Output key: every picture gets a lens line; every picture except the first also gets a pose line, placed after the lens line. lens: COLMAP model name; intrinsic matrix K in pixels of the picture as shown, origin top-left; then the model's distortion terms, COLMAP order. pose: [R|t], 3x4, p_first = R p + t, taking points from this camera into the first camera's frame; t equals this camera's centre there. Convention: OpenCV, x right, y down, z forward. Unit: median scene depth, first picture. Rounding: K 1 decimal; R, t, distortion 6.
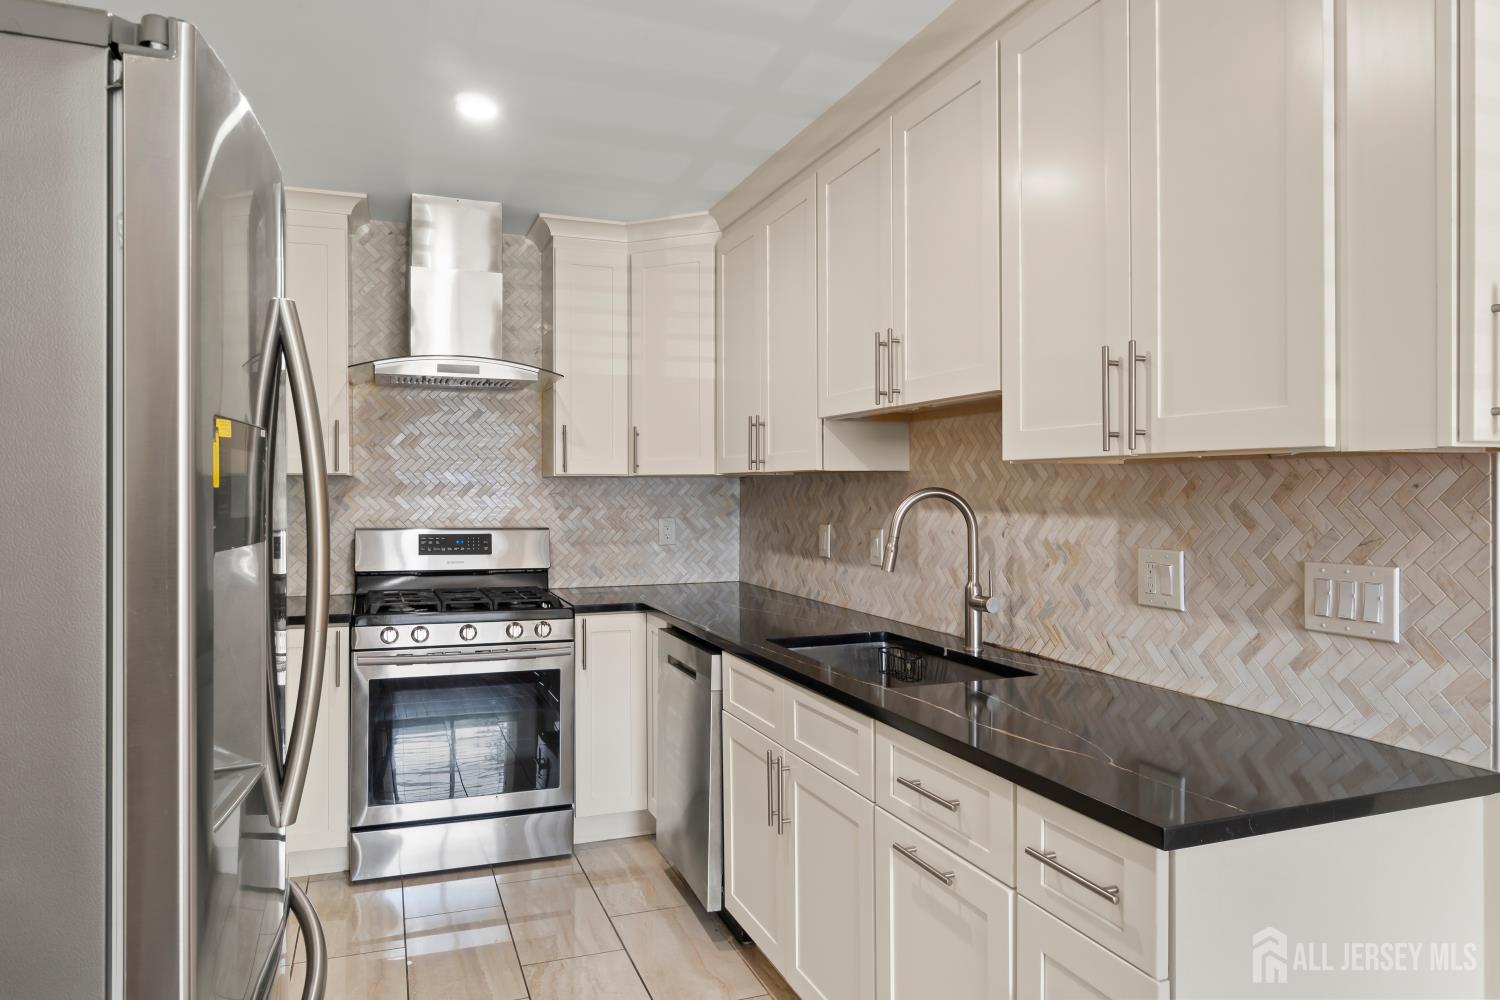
lens RADIAL K [[954.2, 0, 742.9], [0, 954.2, 492.5], [0, 0, 1]] dist [-0.008094, -0.000283]
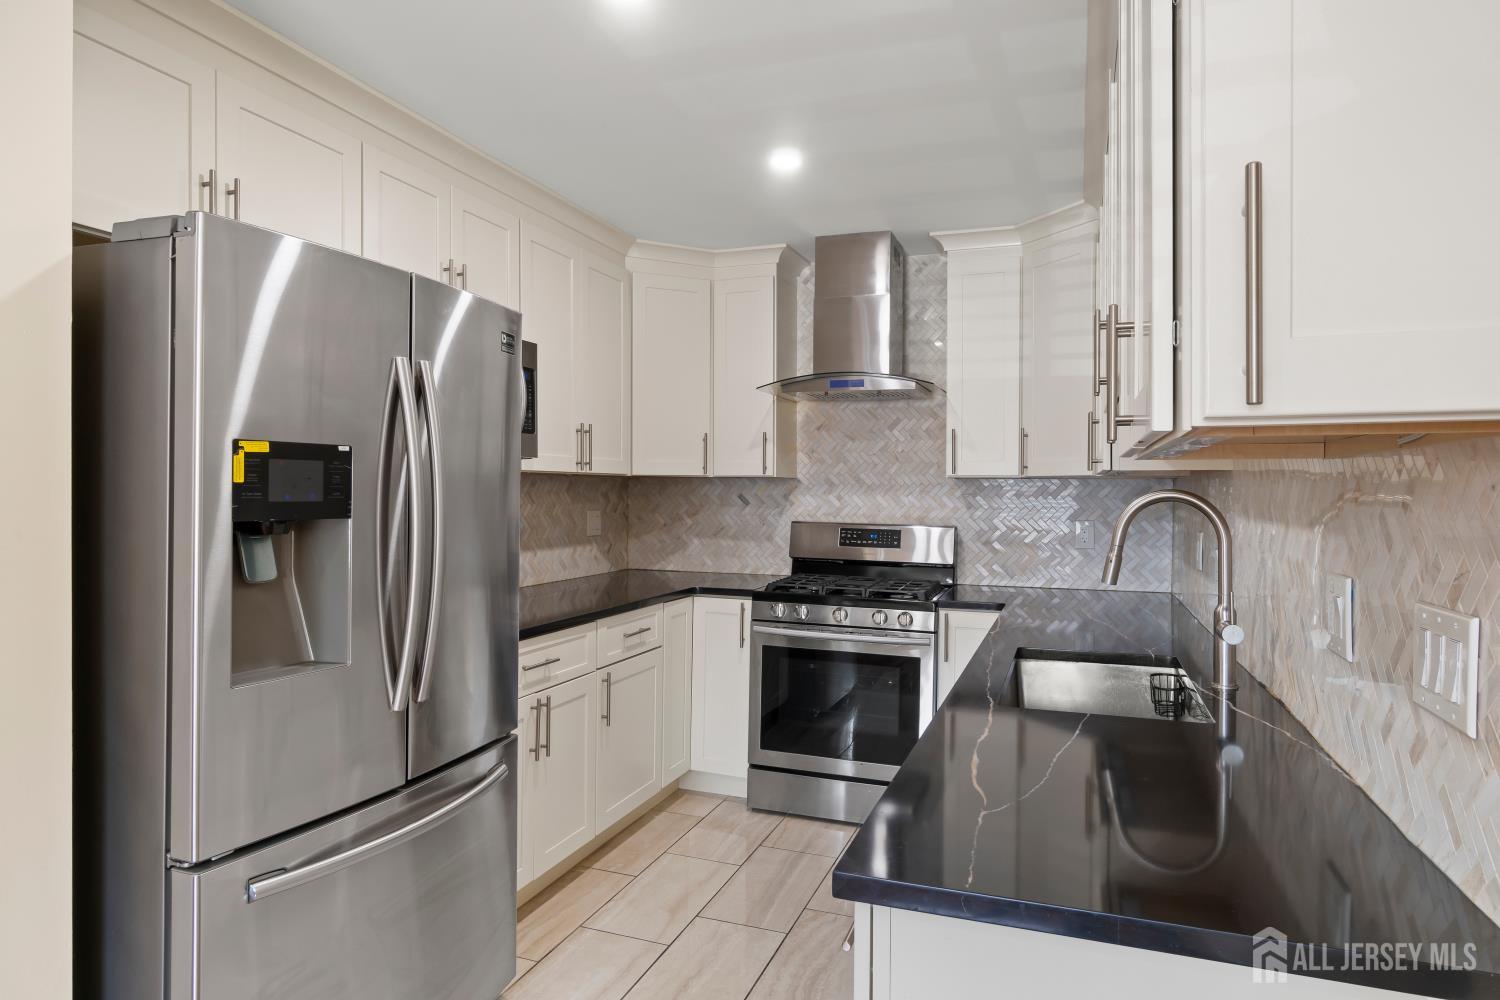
lens RADIAL K [[899.7, 0, 749.2], [0, 899.7, 492.8], [0, 0, 1]] dist [-0.006146, 0.001117]
pose [[0.758431, 0.009392, -0.651686, 0.432508], [-0.010541, 0.999942, 0.002143, -0.000062], [0.651668, 0.005244, 0.758486, 0.147661]]
